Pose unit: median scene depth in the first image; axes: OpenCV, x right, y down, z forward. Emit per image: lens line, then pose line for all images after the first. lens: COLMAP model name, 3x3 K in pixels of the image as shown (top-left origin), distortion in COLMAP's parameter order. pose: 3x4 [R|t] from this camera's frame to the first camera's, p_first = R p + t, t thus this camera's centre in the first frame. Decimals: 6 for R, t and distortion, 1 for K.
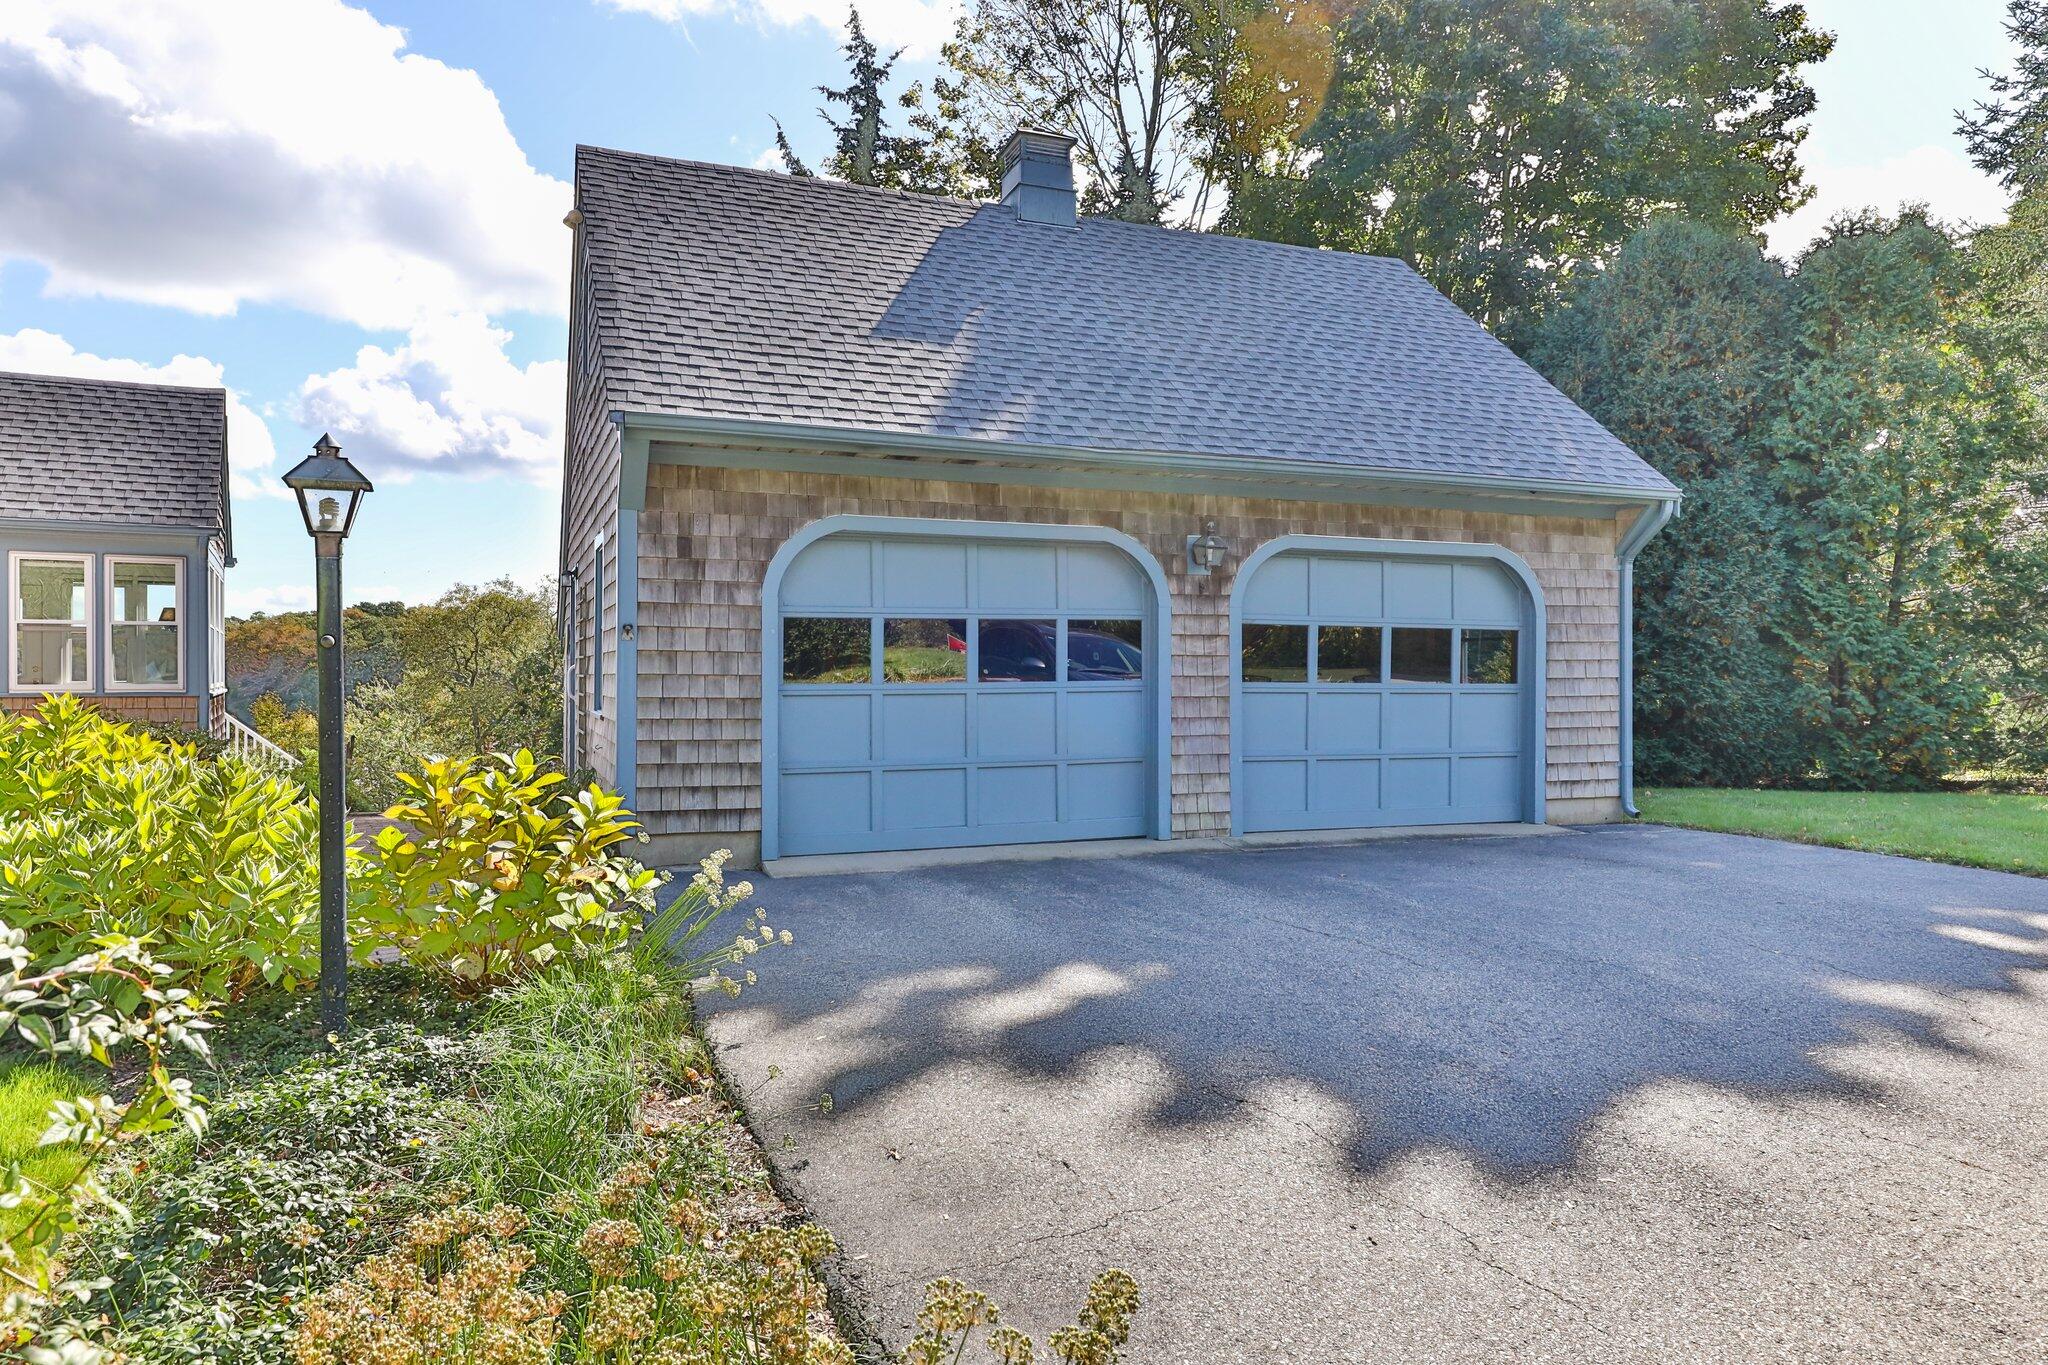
lens RADIAL K [[1443.6, 0, 1024.0], [0, 1443.6, 682.5], [0, 0, 1]] dist [0.054317, -0.004396]
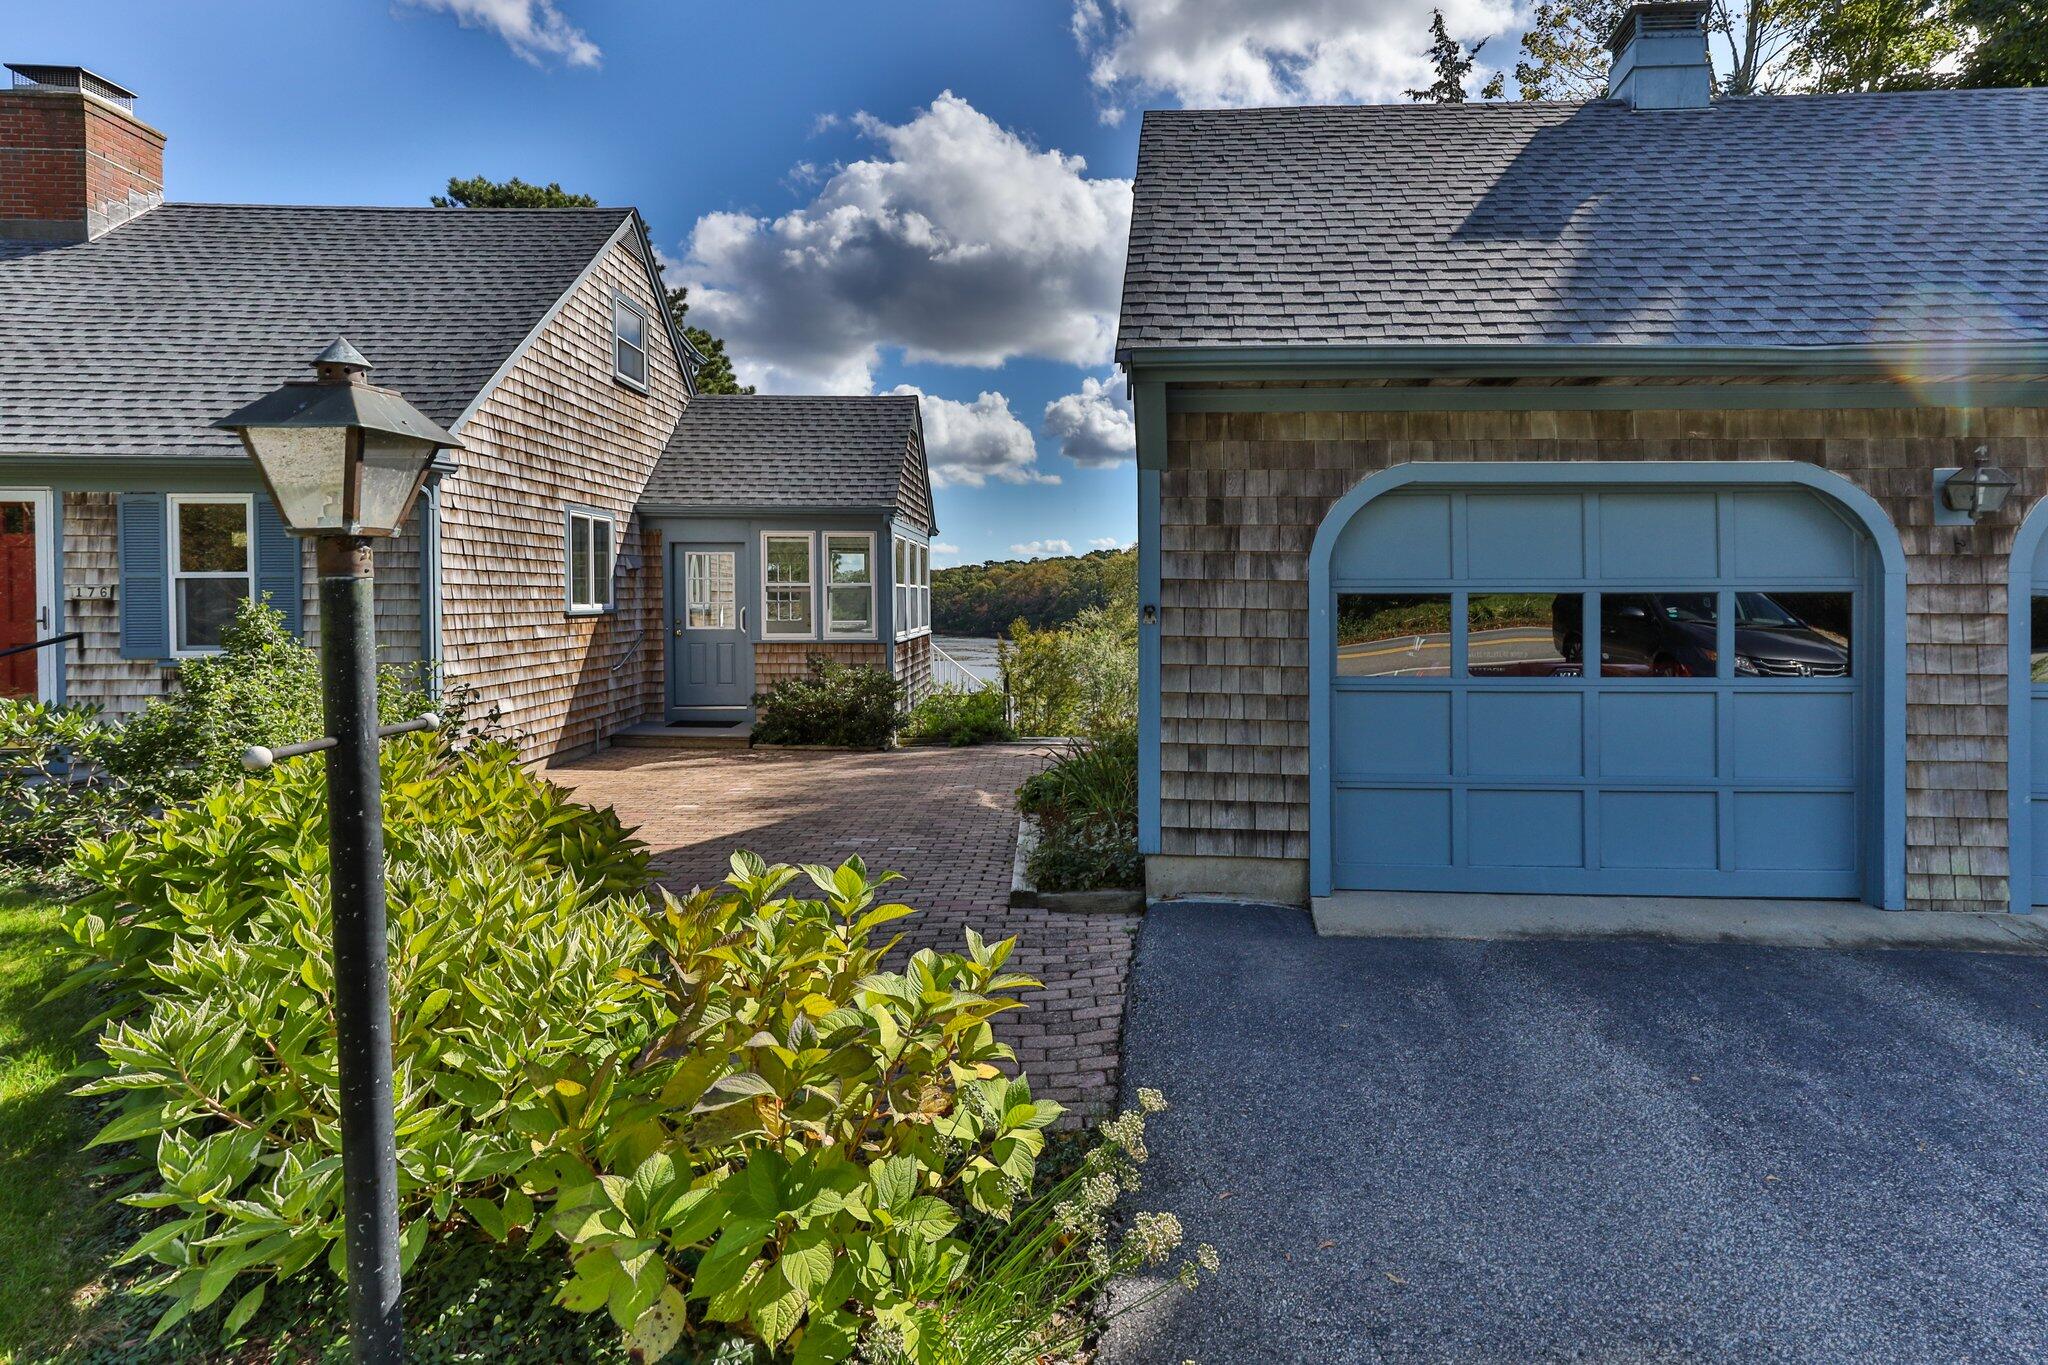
lens RADIAL K [[1284.4, 0, 1023.8], [0, 1284.4, 607.1], [0, 0, 1]] dist [-0.019803, -0.000415]
pose [[0.908593, -0.004403, -0.417659, -0.026882], [-0.001355, 0.999908, -0.013489, -0.027856], [0.417680, 0.012822, 0.908504, 0.278362]]
